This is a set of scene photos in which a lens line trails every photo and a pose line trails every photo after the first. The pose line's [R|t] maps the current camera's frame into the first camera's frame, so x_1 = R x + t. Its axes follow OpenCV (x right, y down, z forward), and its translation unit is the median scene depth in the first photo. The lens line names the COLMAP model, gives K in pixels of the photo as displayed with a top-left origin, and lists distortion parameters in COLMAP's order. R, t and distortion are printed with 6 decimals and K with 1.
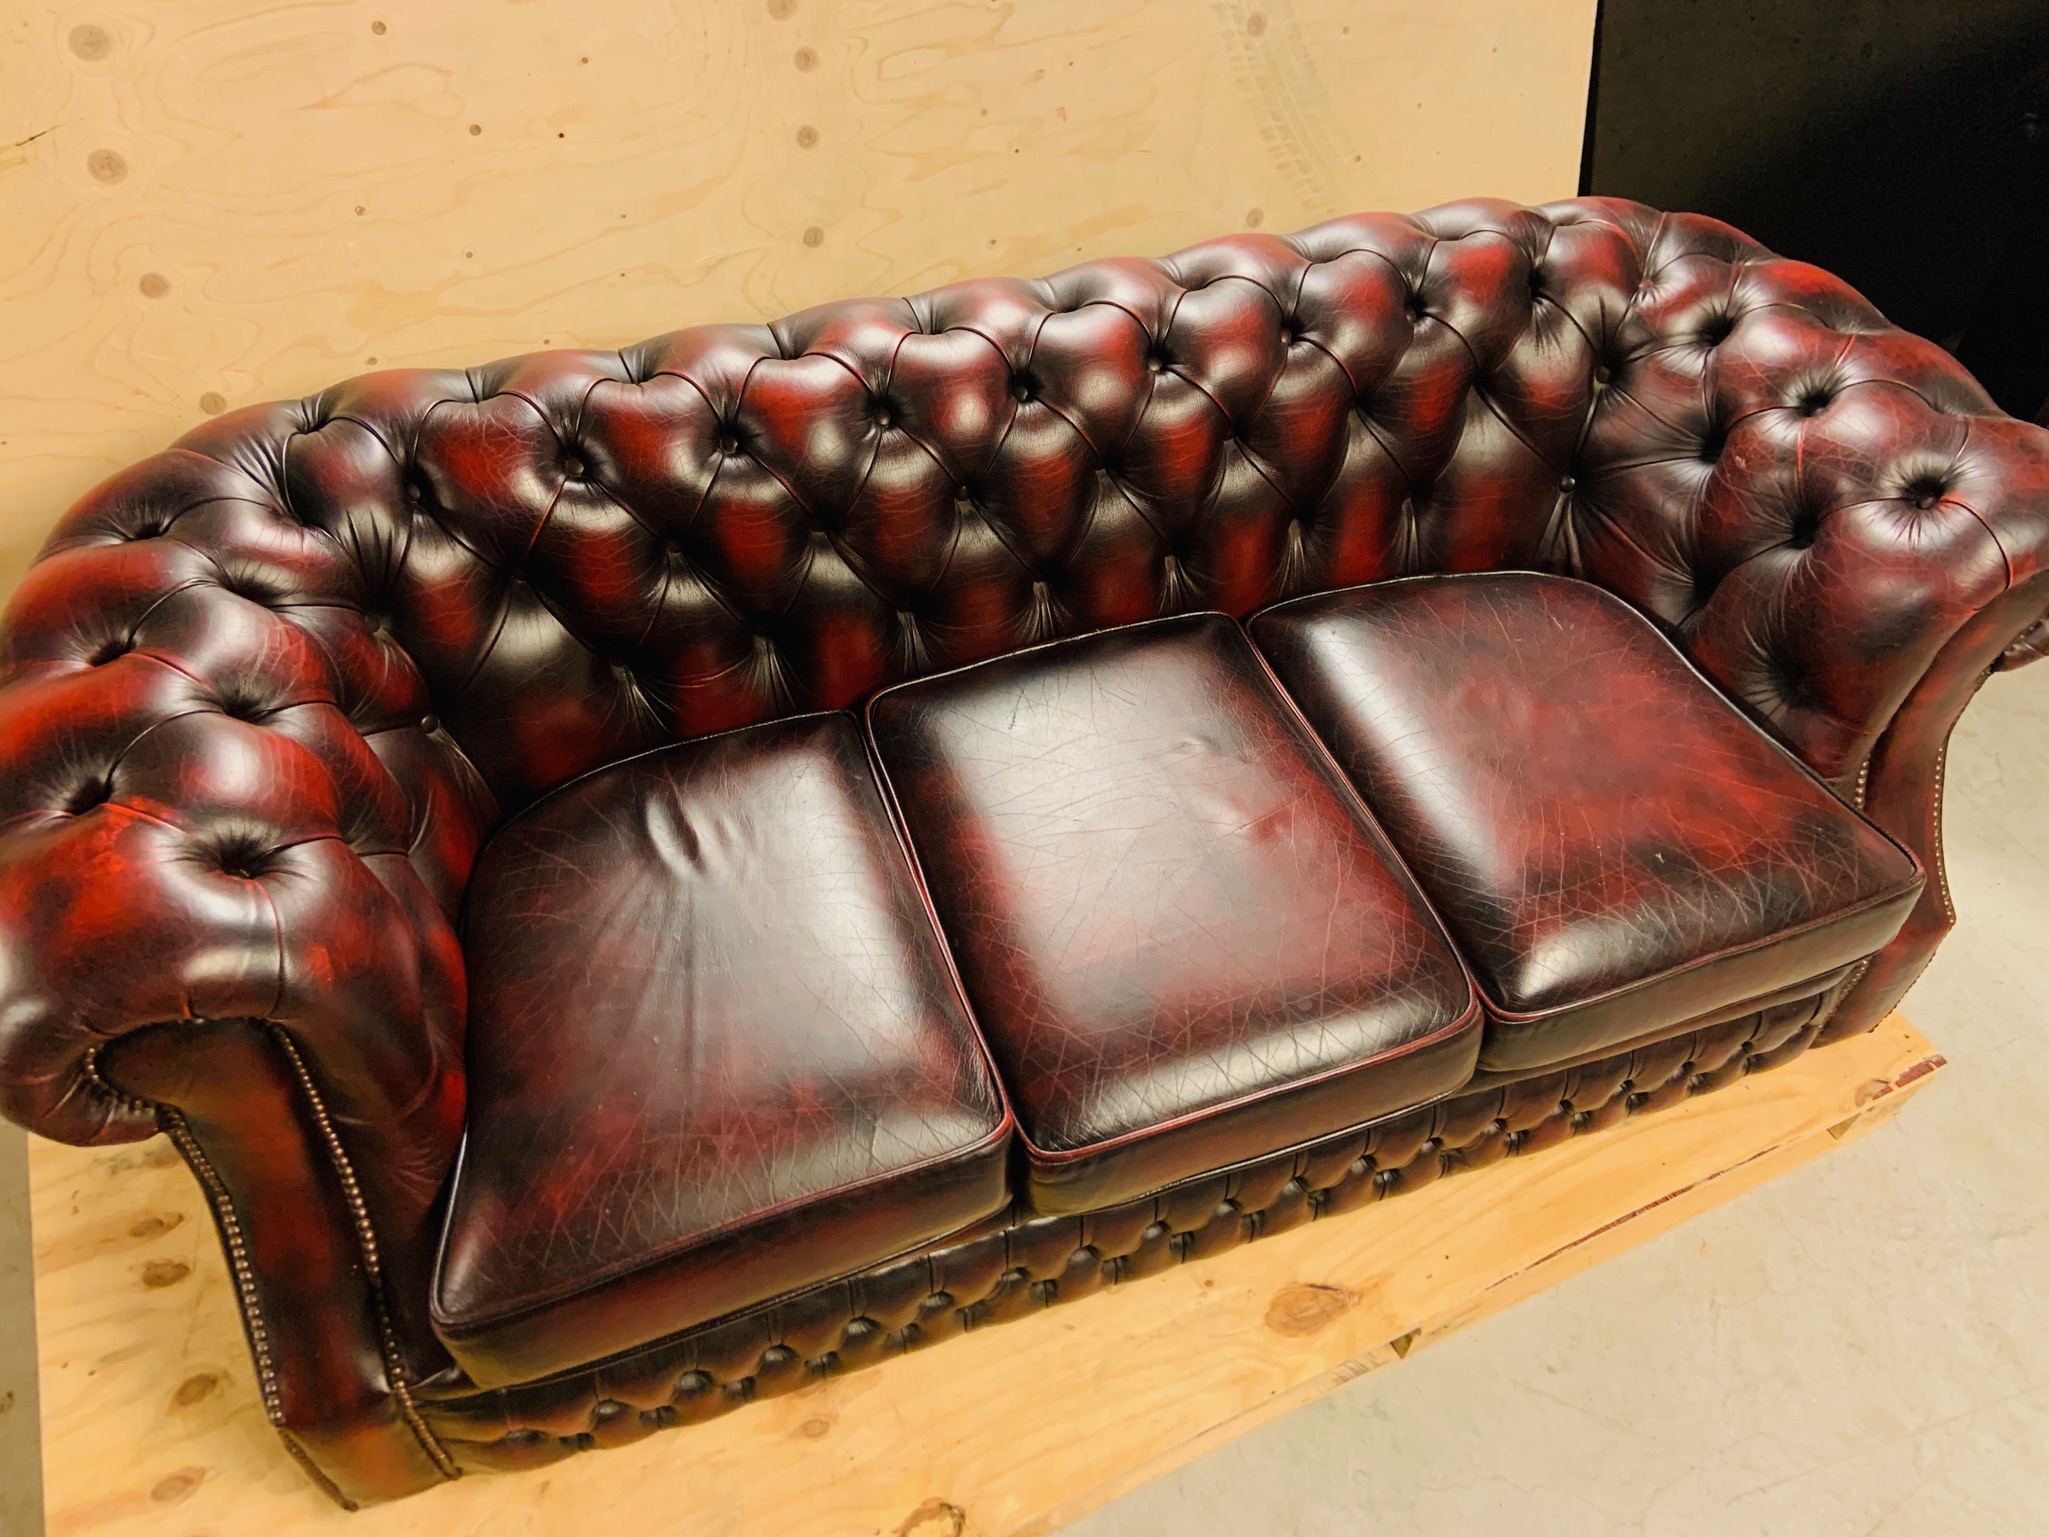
lens RADIAL K [[1530.3, 0, 1018.7], [0, 1530.3, 734.8], [0, 0, 1]] dist [0.095389, -0.119871]
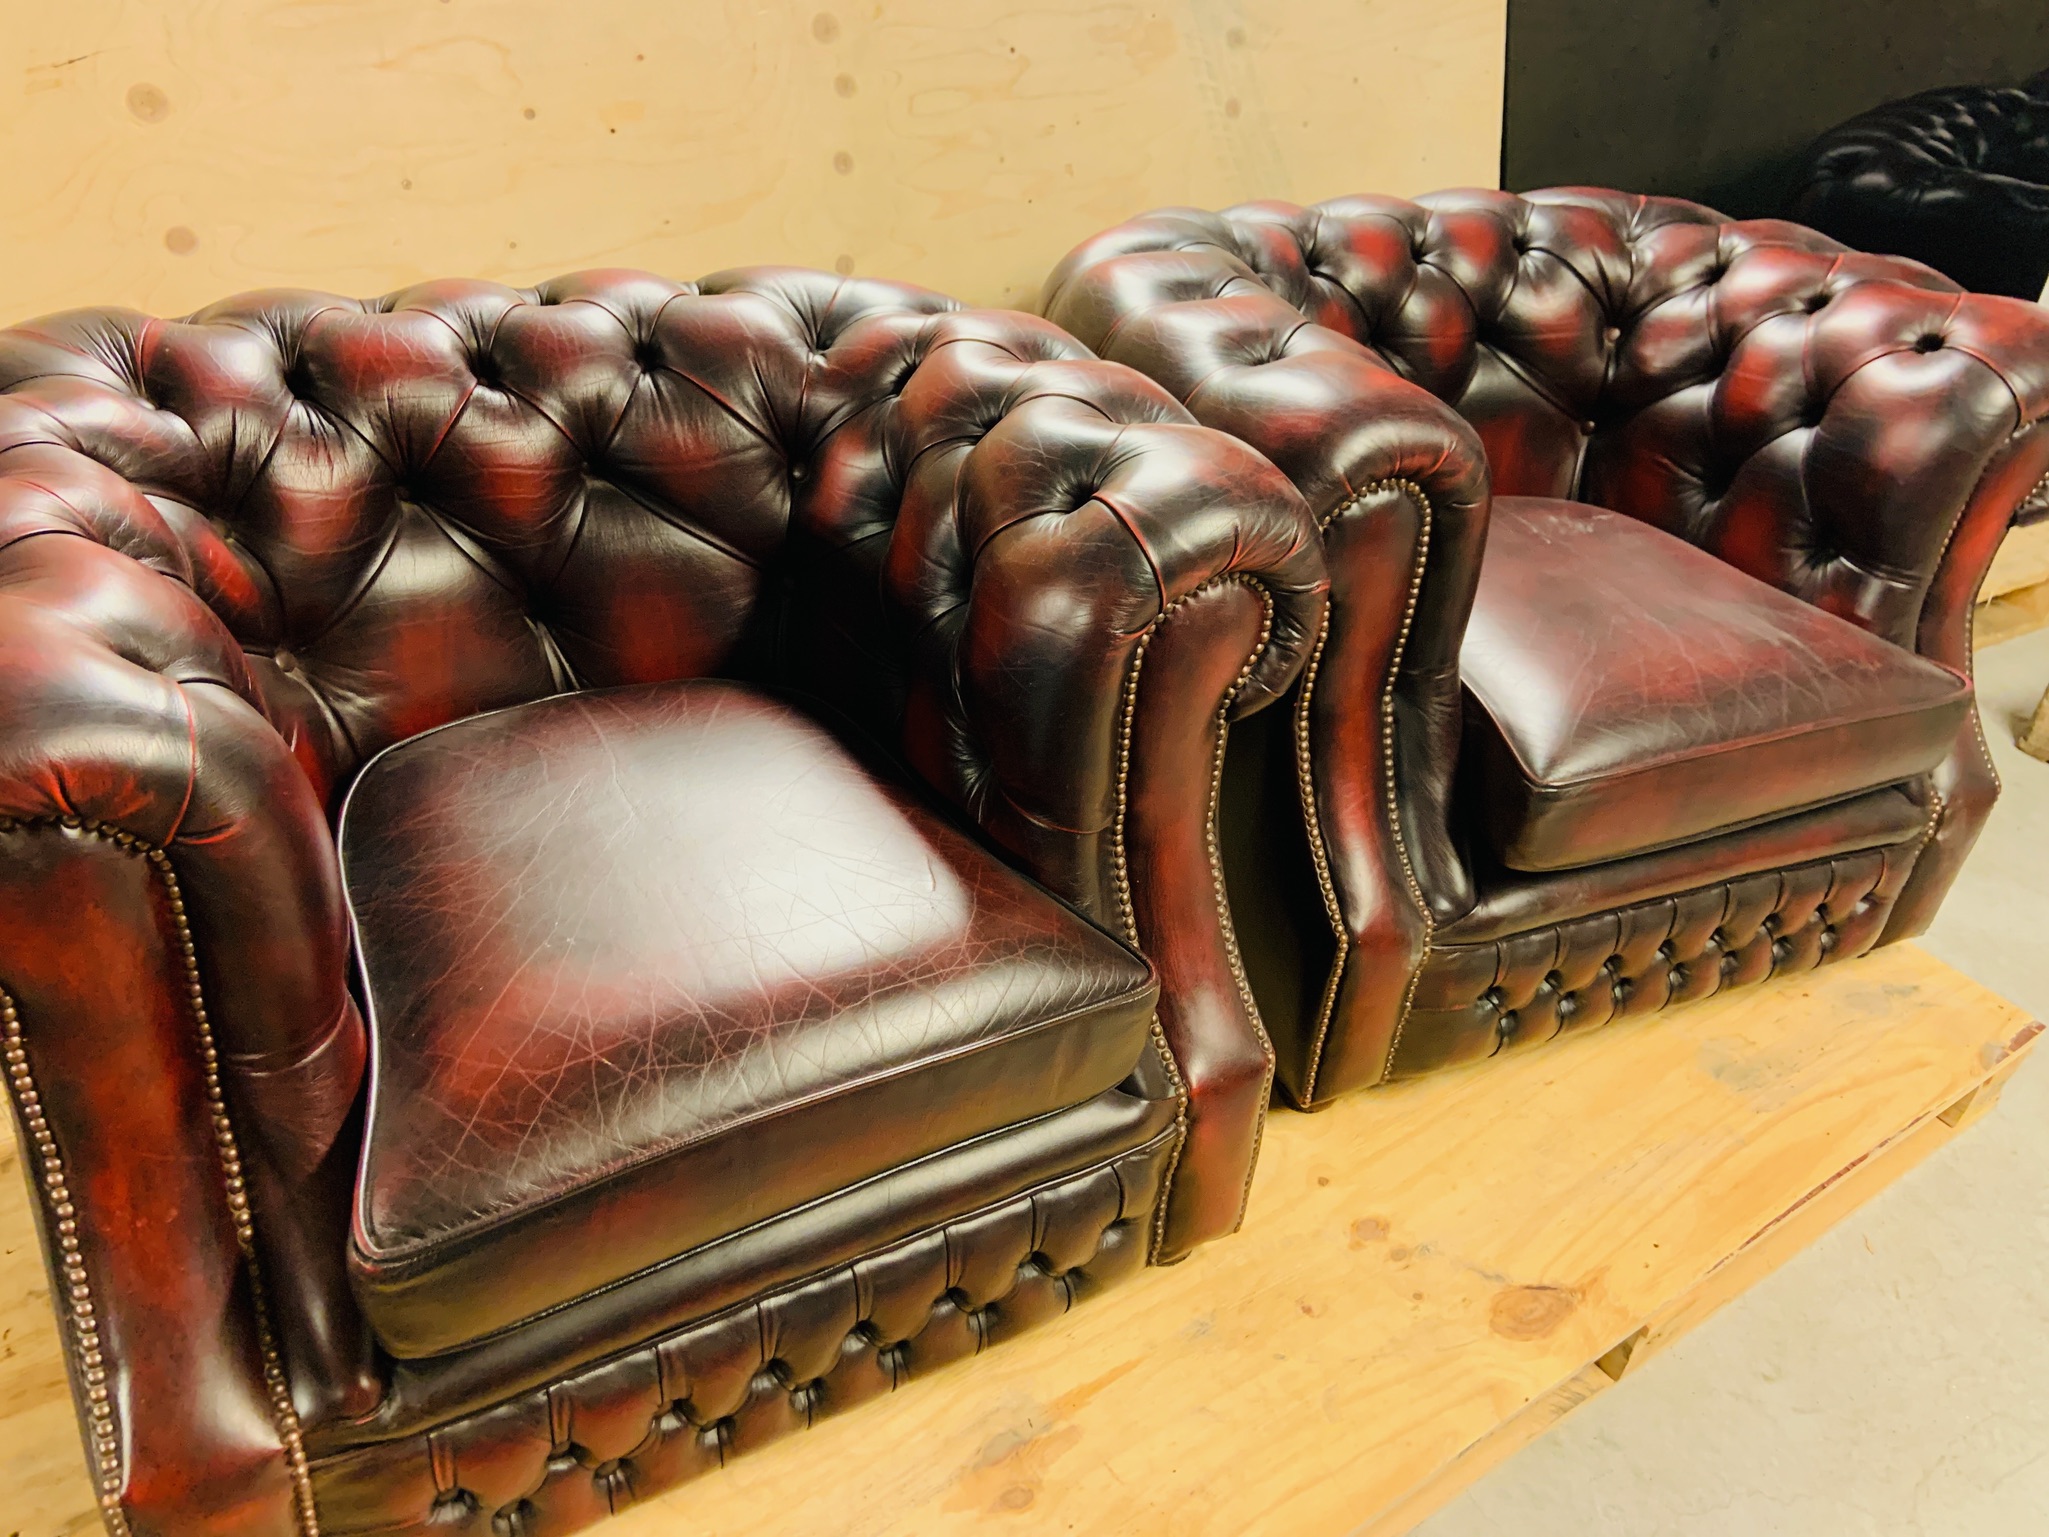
lens RADIAL K [[1530.3, 0, 994.7], [0, 1530.3, 746.2], [0, 0, 1]] dist [0.095389, -0.119871]
pose [[0.986018, -0.044089, 0.160700, -0.244601], [0.078277, 0.973890, -0.213096, 0.224613], [-0.147109, 0.222696, 0.963725, 0.123629]]
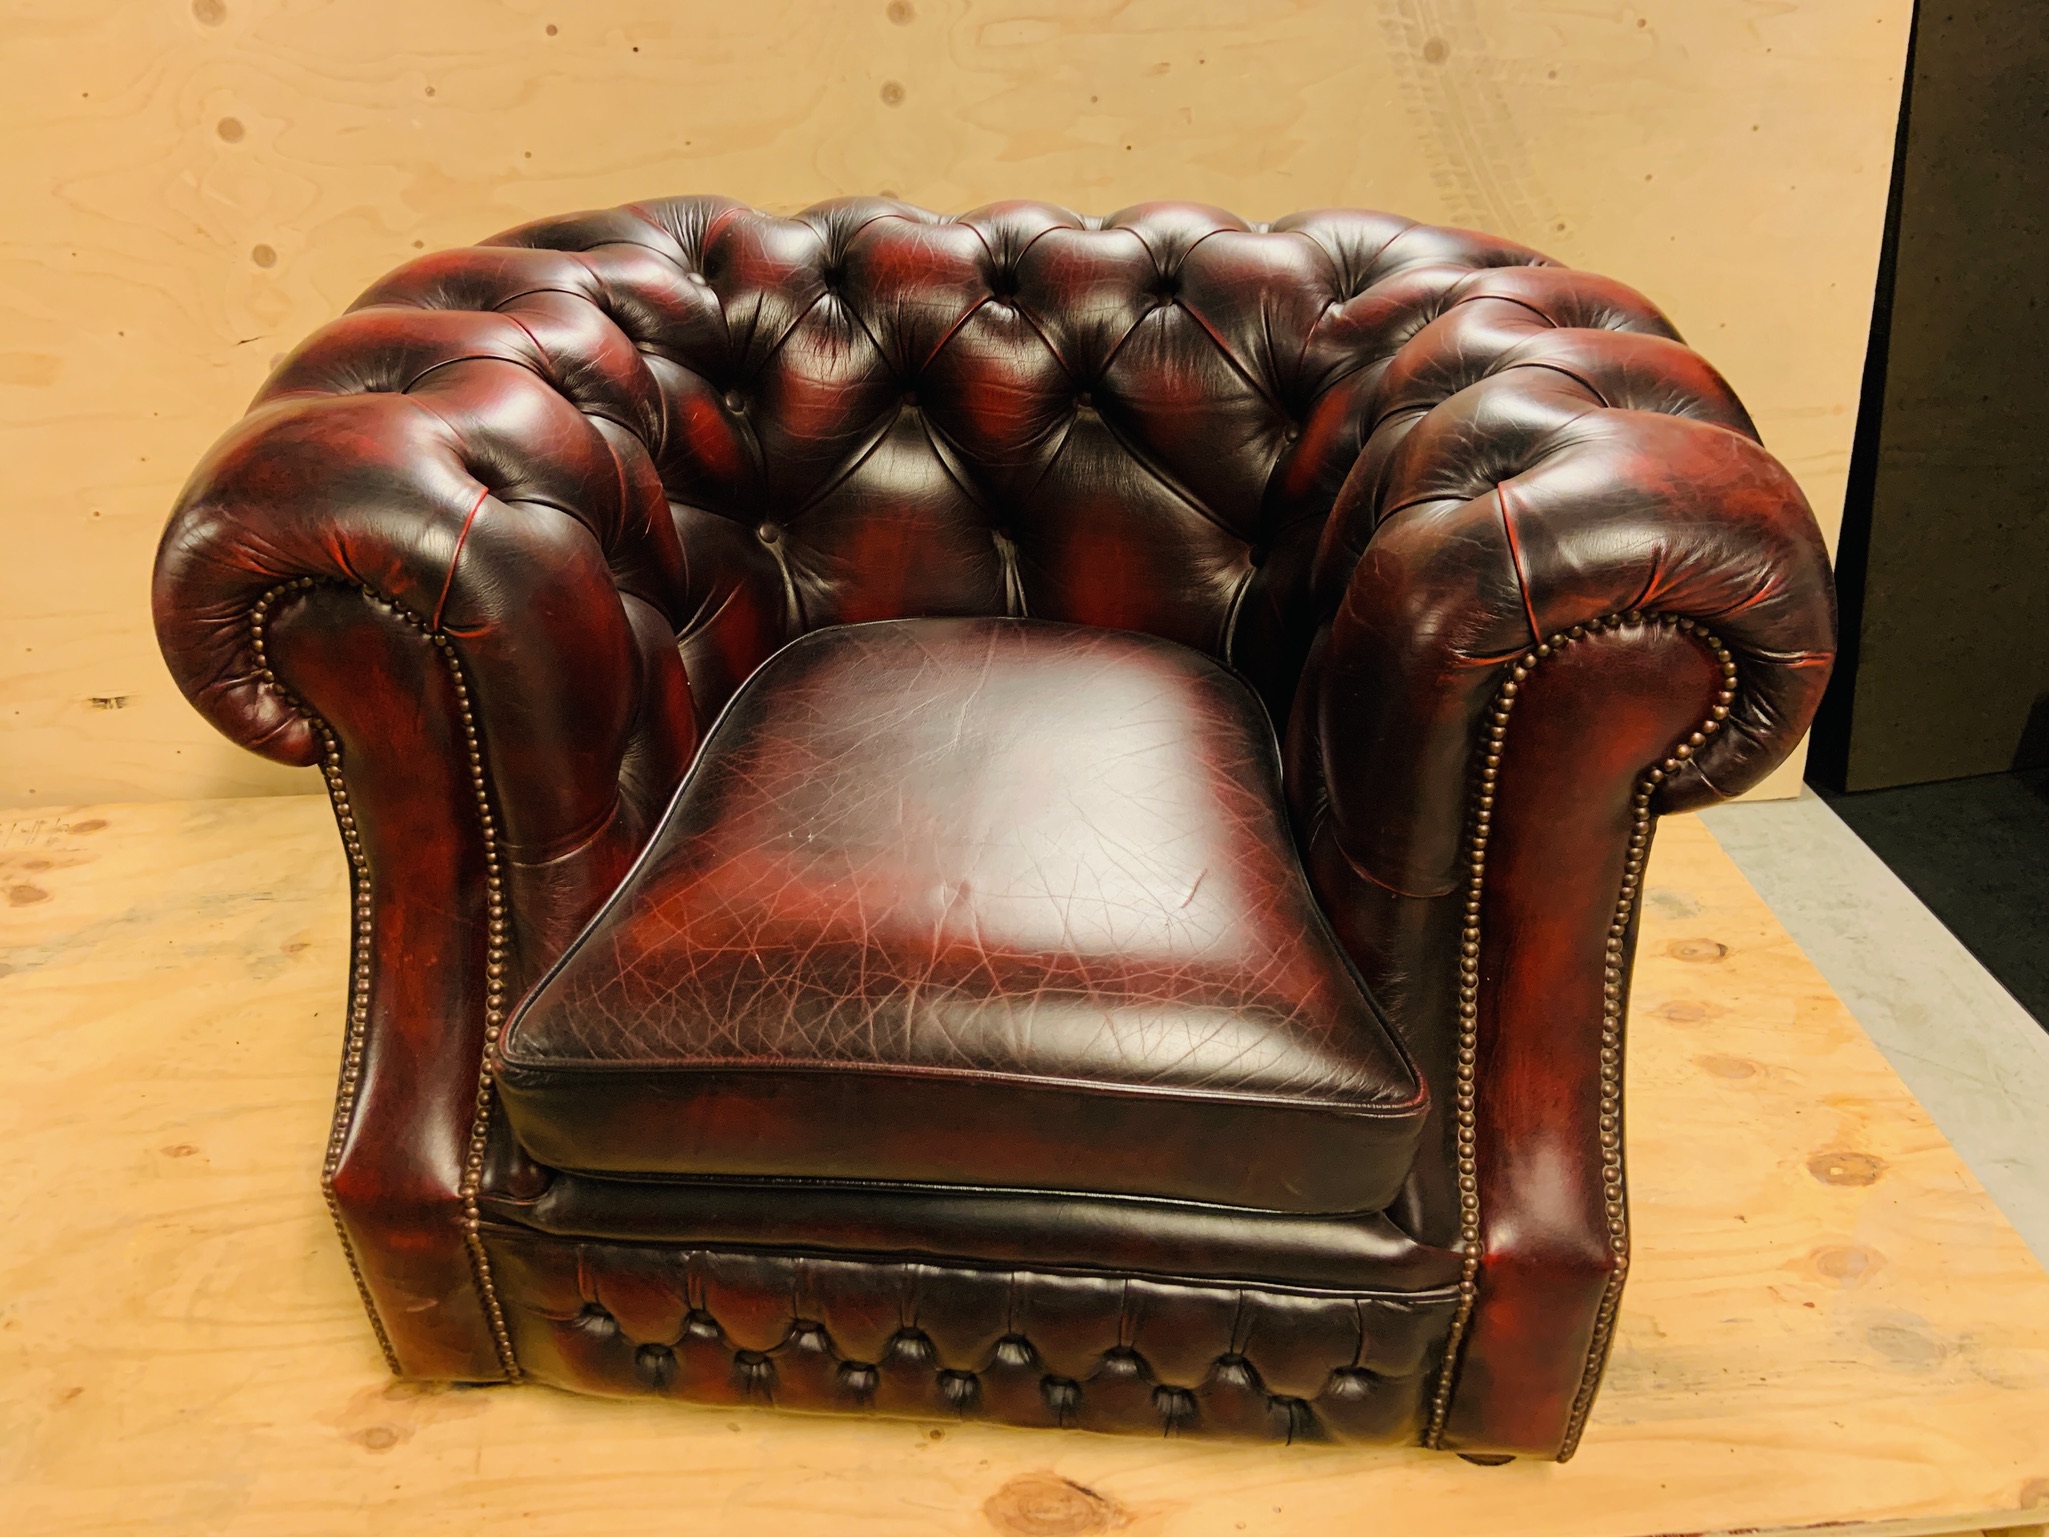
lens RADIAL K [[1530.3, 0, 1007.9], [0, 1530.3, 732.3], [0, 0, 1]] dist [0.095389, -0.119871]
pose [[0.936397, 0.171257, -0.306320, 0.327323], [-0.235685, 0.953603, -0.187331, 0.172134], [0.260026, 0.247611, 0.933314, 0.251907]]
